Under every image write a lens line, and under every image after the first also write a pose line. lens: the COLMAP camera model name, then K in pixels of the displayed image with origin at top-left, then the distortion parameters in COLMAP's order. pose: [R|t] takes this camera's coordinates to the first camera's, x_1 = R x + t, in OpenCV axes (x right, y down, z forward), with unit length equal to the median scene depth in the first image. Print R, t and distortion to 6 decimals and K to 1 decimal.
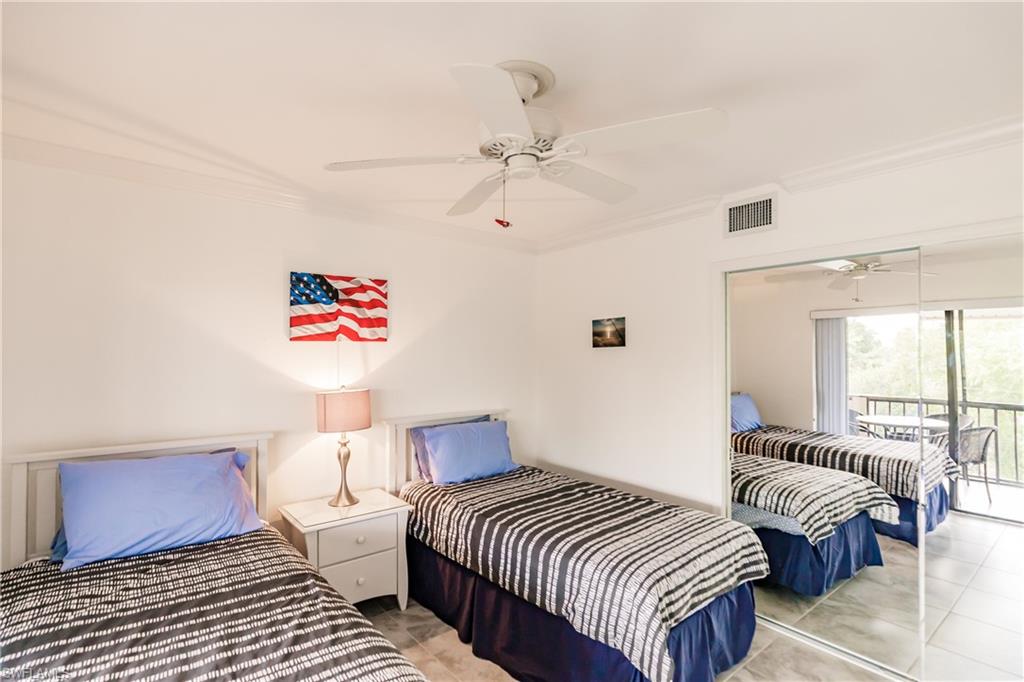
lens RADIAL K [[493.0, 0, 513.7], [0, 493.0, 351.5], [0, 0, 1]] dist [-0.001007, -0.000100]
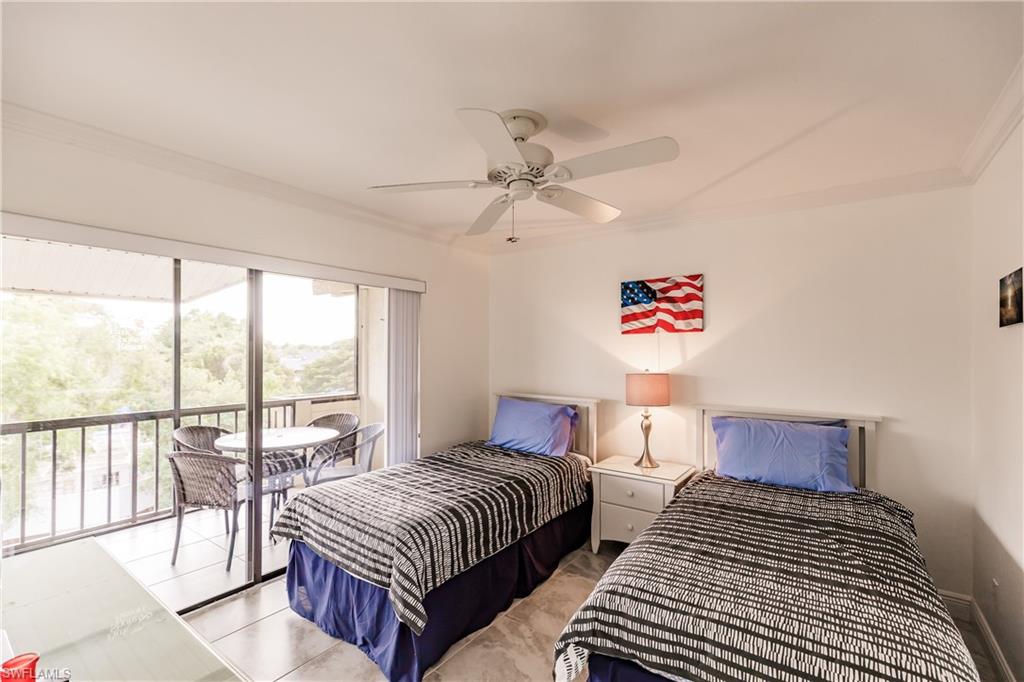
lens RADIAL K [[455.5, 0, 514.3], [0, 455.5, 349.1], [0, 0, 1]] dist [0.000556, 0.000020]
pose [[0.251021, -0.003337, -0.967976, 0.661818], [0.004231, 0.999988, -0.002350, 0.020517], [0.967972, -0.003505, 0.251032, 0.399539]]
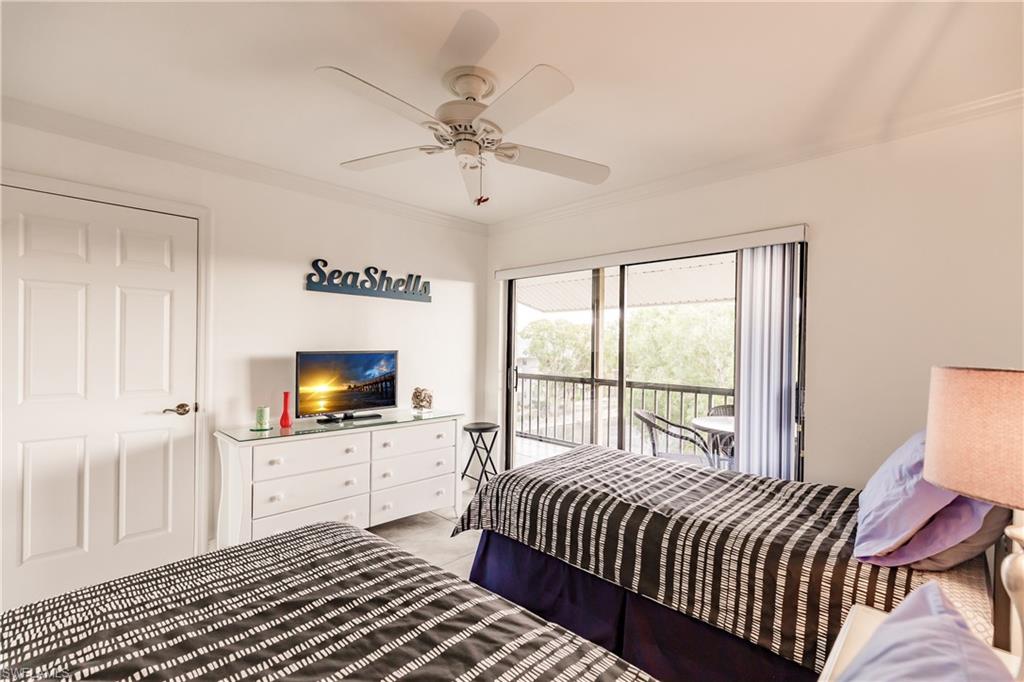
lens RADIAL K [[455.5, 0, 514.3], [0, 455.5, 349.1], [0, 0, 1]] dist [0.000556, 0.000020]
pose [[-0.993562, -0.019658, -0.111573, 0.011490], [-0.019542, 0.999807, -0.002133, 0.071269], [0.111593, 0.000061, -0.993754, 1.248093]]
